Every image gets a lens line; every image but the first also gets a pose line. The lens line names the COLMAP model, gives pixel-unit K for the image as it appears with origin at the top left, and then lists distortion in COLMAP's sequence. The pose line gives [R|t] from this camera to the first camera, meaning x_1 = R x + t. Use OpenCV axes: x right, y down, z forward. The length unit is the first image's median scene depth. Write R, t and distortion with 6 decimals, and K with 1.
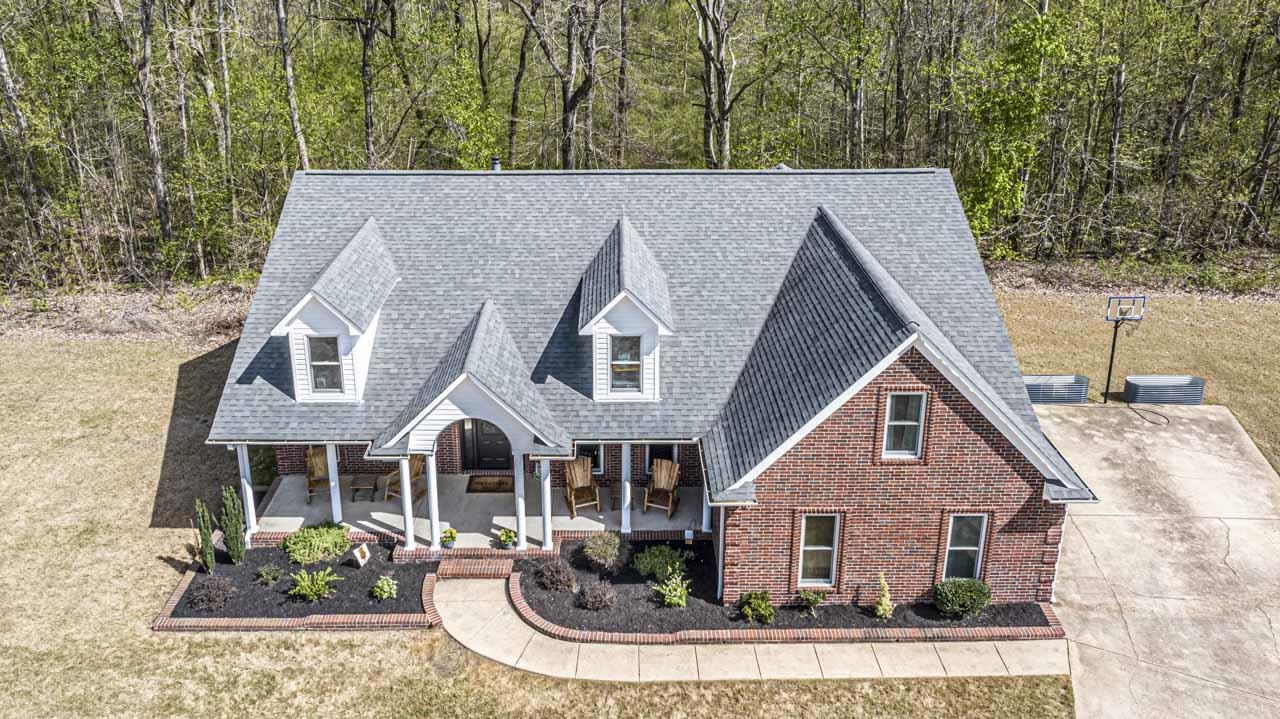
lens RADIAL K [[973.2, 0, 640.0], [0, 973.2, 359.5], [0, 0, 1]] dist [-0.031663, 0.044713]
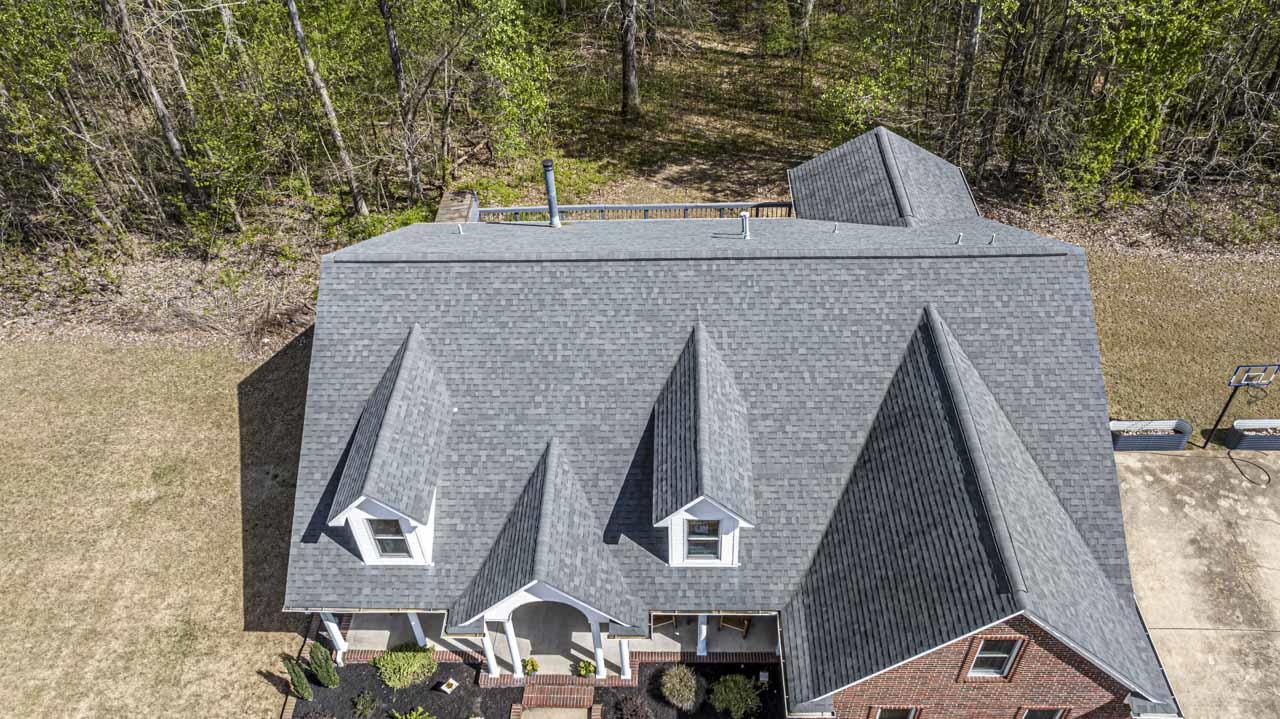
lens RADIAL K [[912.7, 0, 657.2], [0, 912.7, 360.6], [0, 0, 1]] dist [-0.038405, 0.055463]
pose [[0.999183, 0.004737, -0.040131, -0.023563], [0.012845, 0.904368, 0.426559, -0.506875], [0.038314, -0.426727, 0.903569, 0.259460]]
